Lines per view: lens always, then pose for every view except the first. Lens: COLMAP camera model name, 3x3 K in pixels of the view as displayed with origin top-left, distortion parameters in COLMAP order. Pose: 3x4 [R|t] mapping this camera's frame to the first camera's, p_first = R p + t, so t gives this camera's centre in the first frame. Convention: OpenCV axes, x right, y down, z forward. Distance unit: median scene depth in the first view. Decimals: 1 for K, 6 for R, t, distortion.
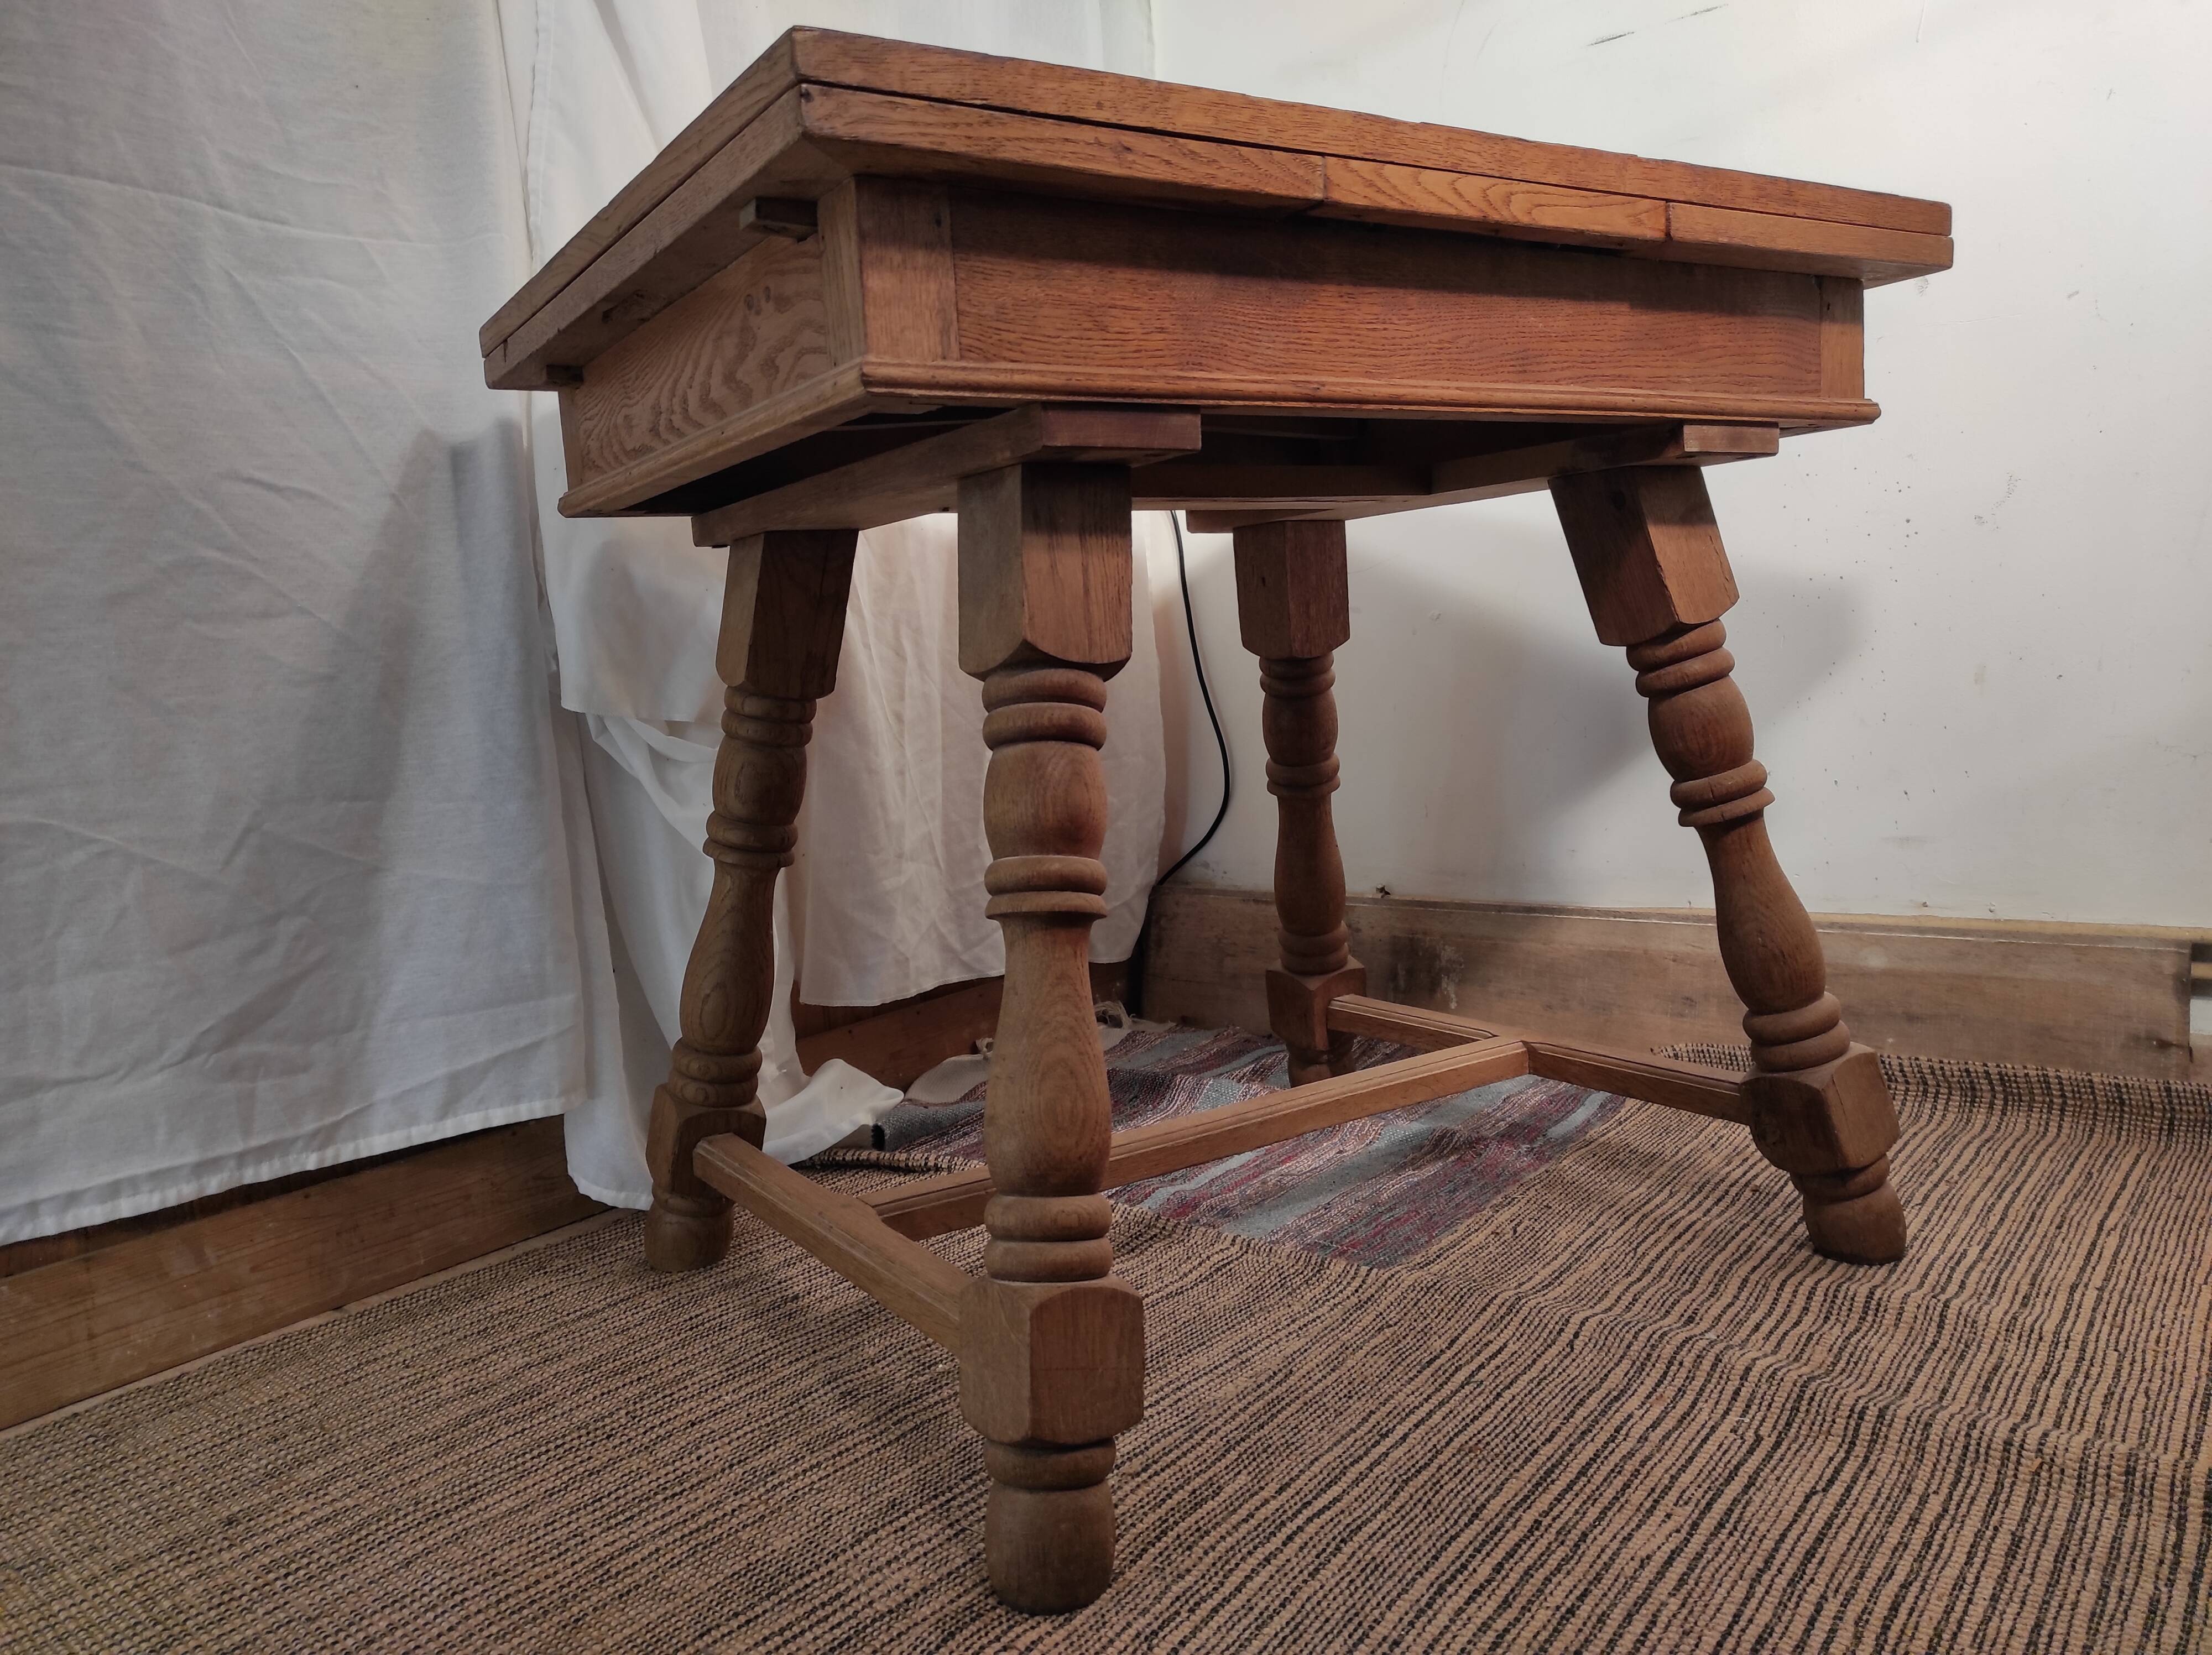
lens RADIAL K [[1605.5, 0, 1114.7], [0, 1605.5, 826.7], [0, 0, 1]] dist [0.059588, -0.061519]
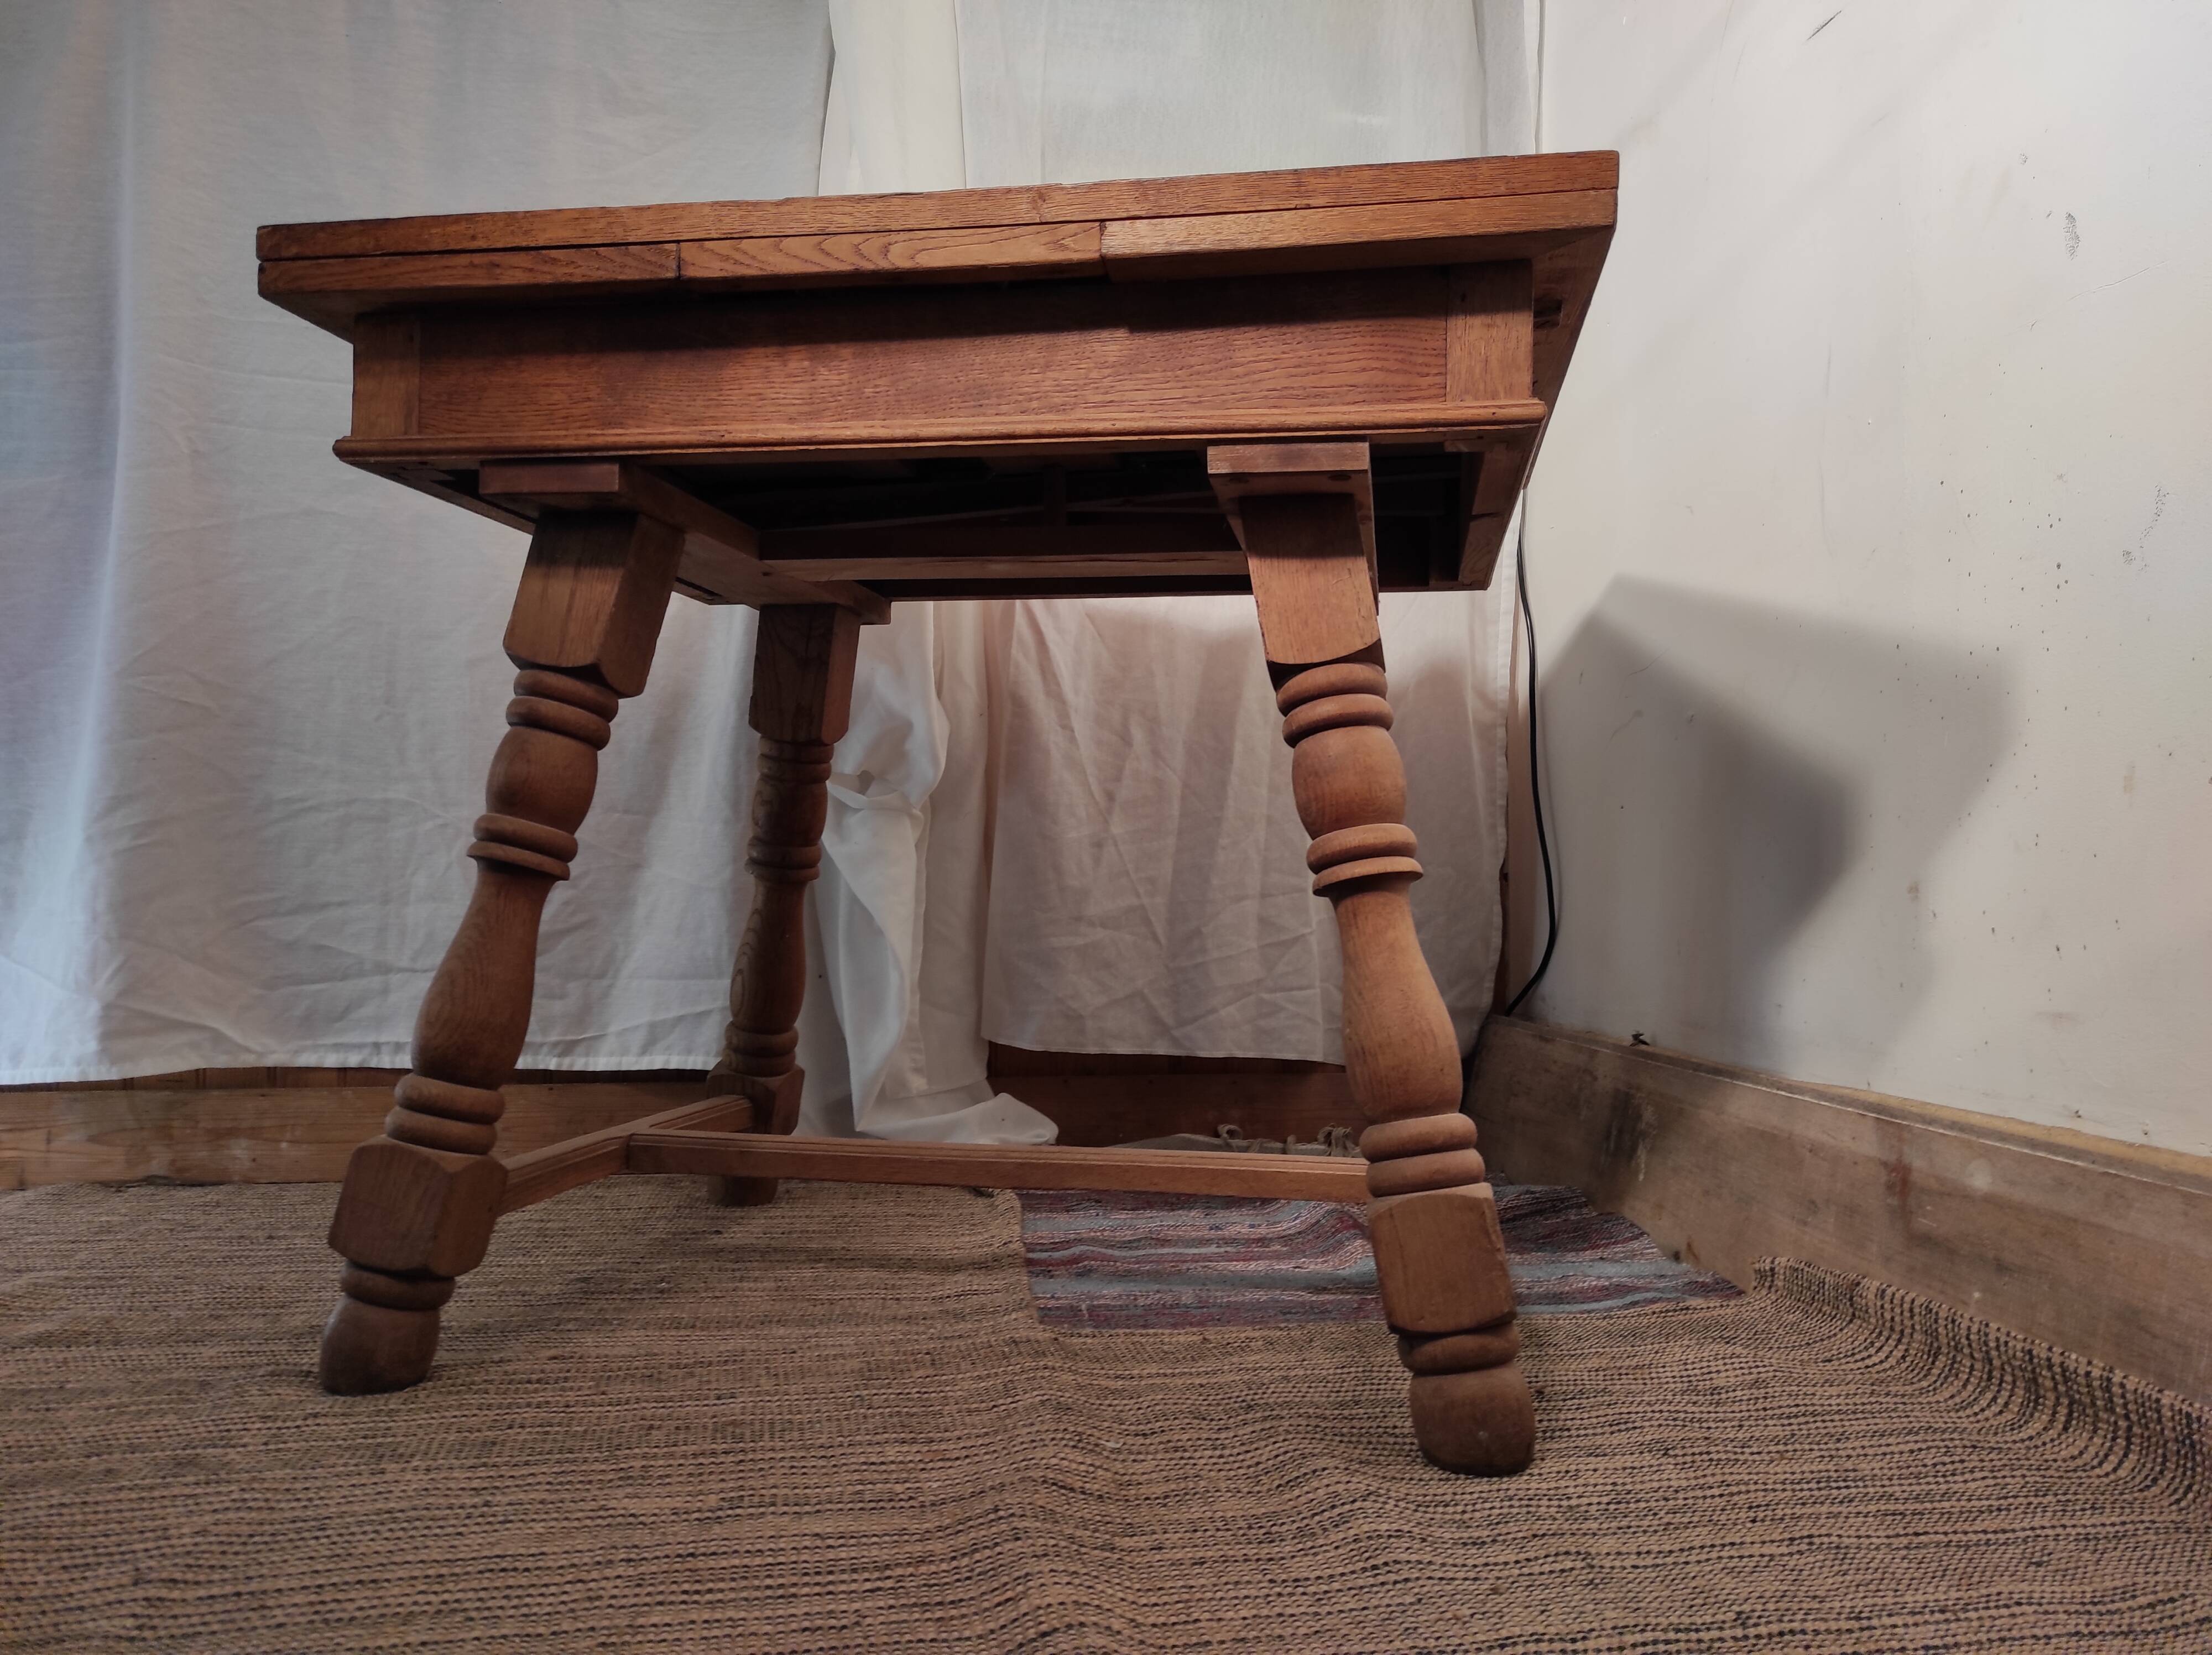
lens RADIAL K [[1619.5, 0, 1127.4], [0, 1619.5, 833.0], [0, 0, 1]] dist [0.058956, -0.062798]
pose [[0.744744, 0.056570, -0.664948, 0.893994], [-0.131234, 0.989359, -0.062813, 0.036431], [0.654320, 0.134044, 0.744243, 0.281226]]
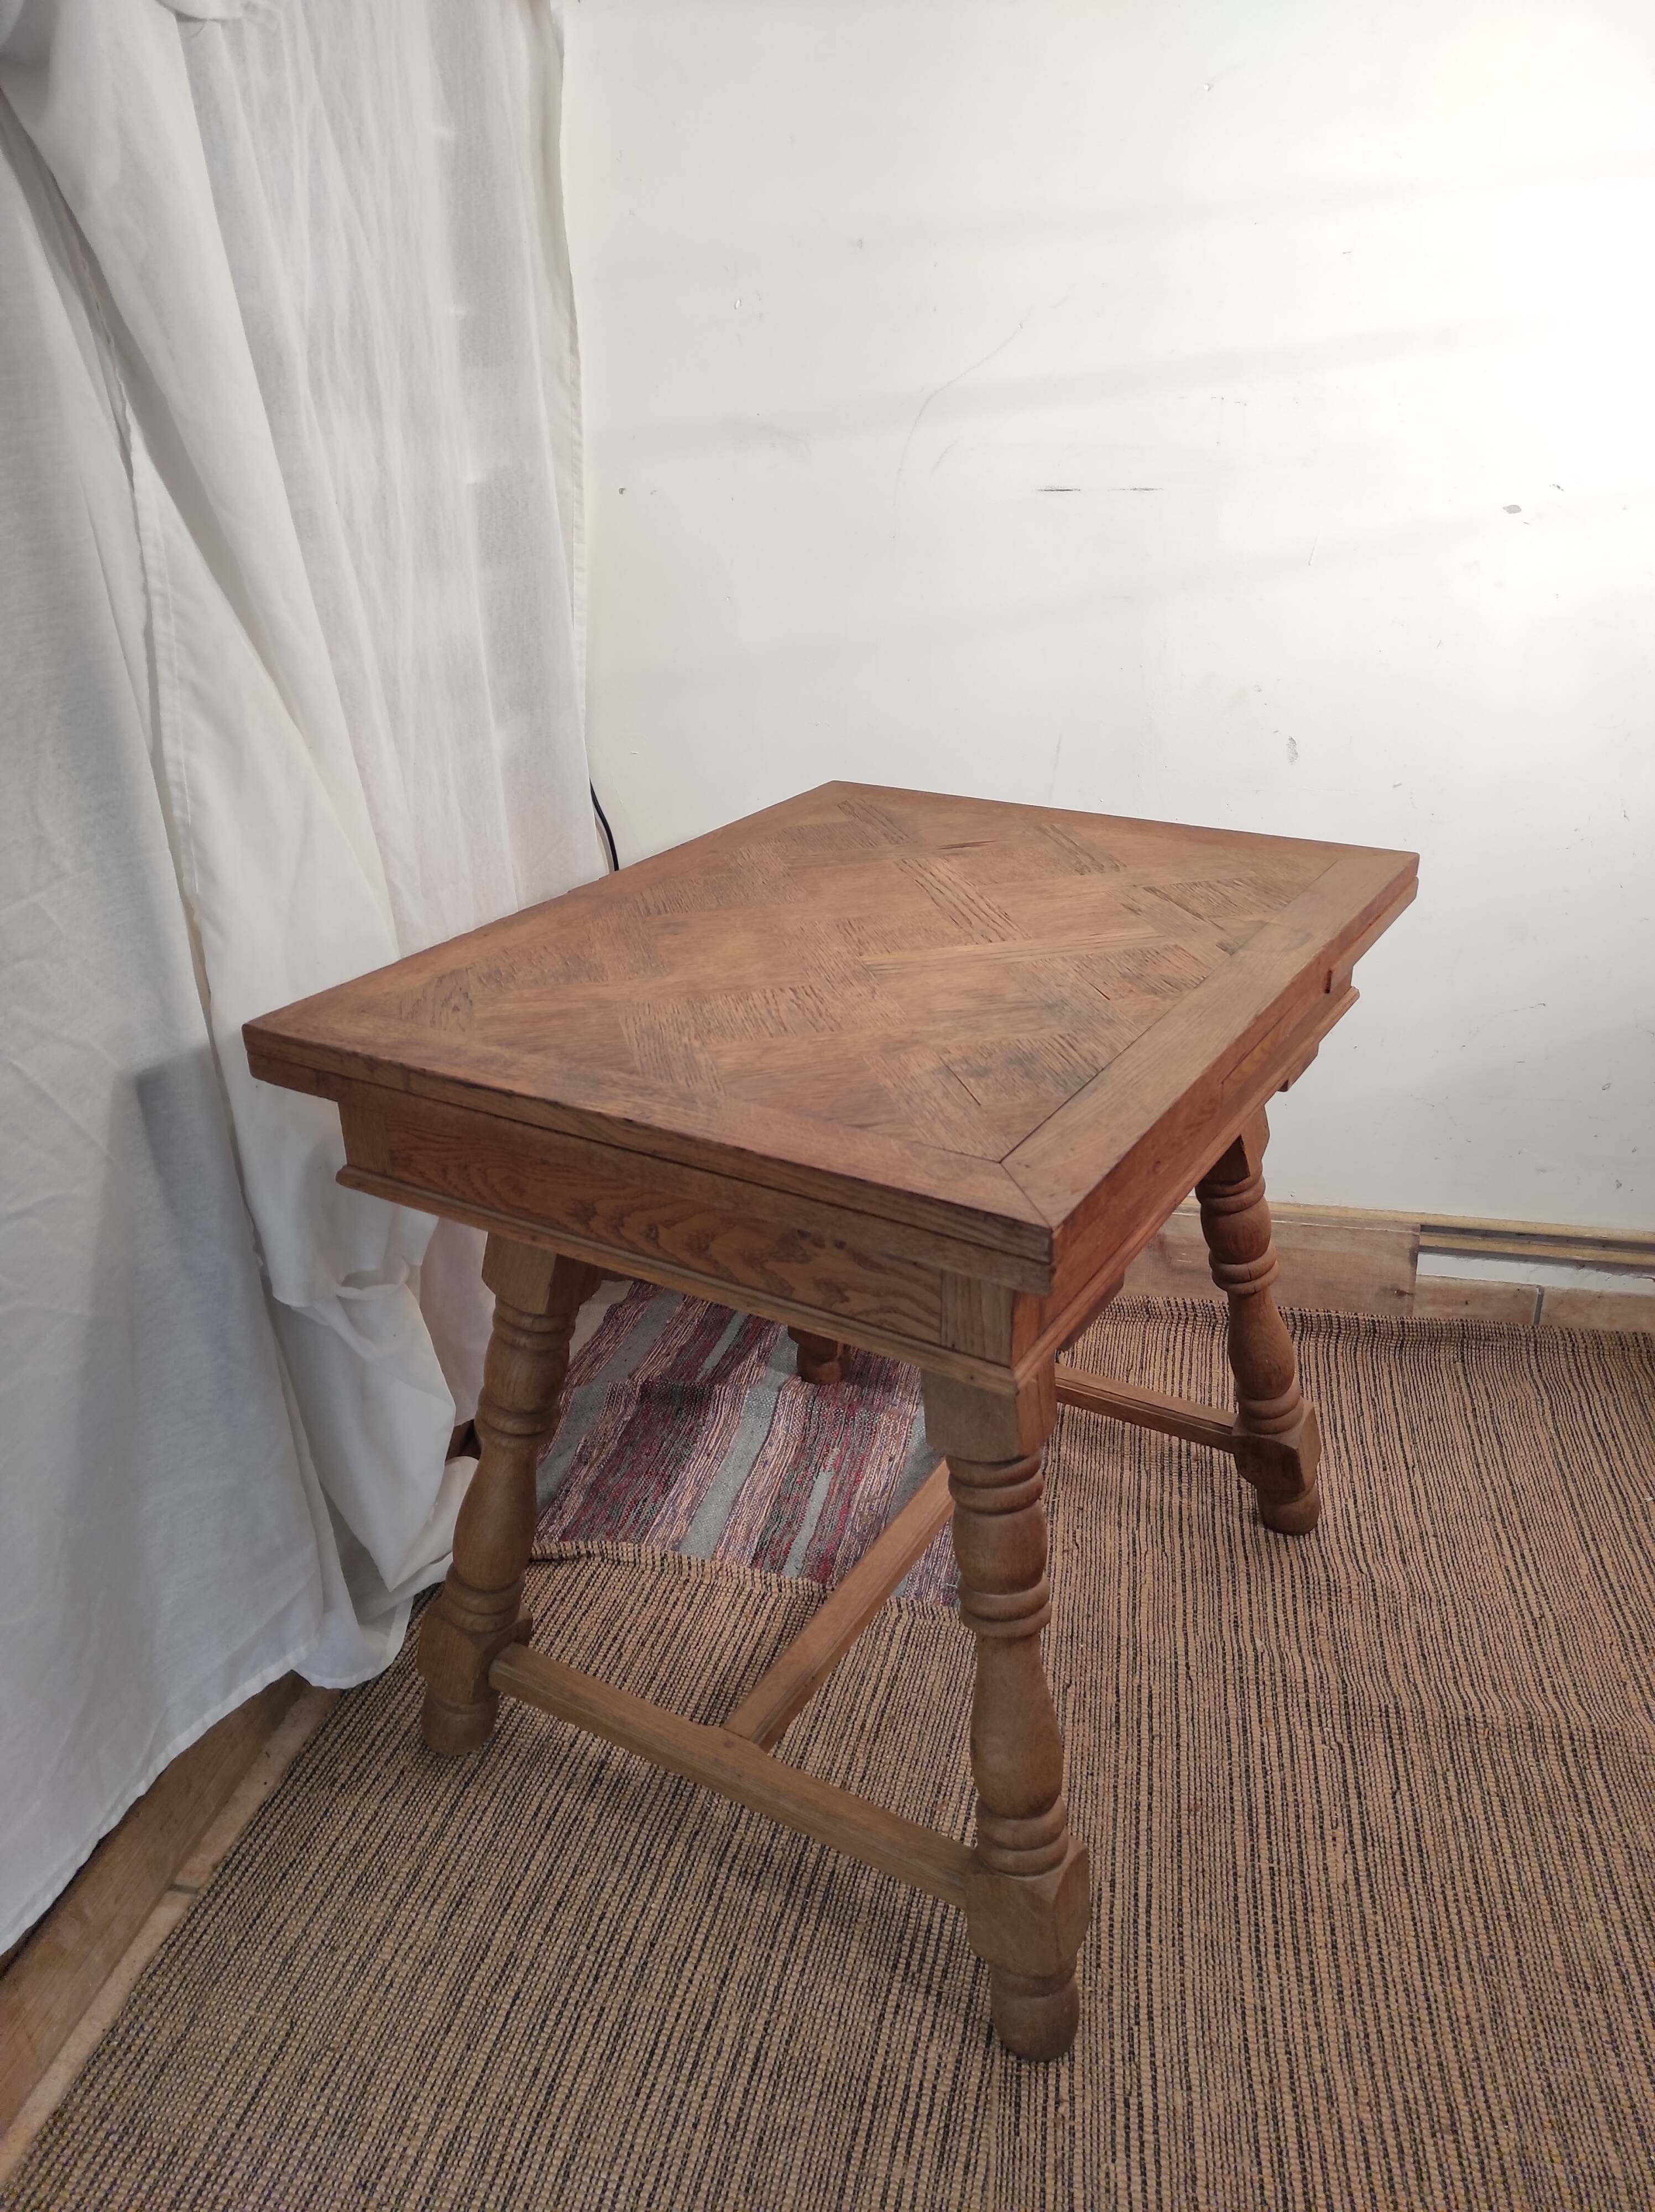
lens RADIAL K [[1591.0, 0, 827.5], [0, 1591.0, 1106.0], [0, 0, 1]] dist [0.046719, -0.030385]
pose [[0.893244, -0.142229, 0.426480, -0.536790], [0.009239, 0.954244, 0.298886, -0.589026], [-0.449476, -0.263038, 0.853687, 0.025503]]
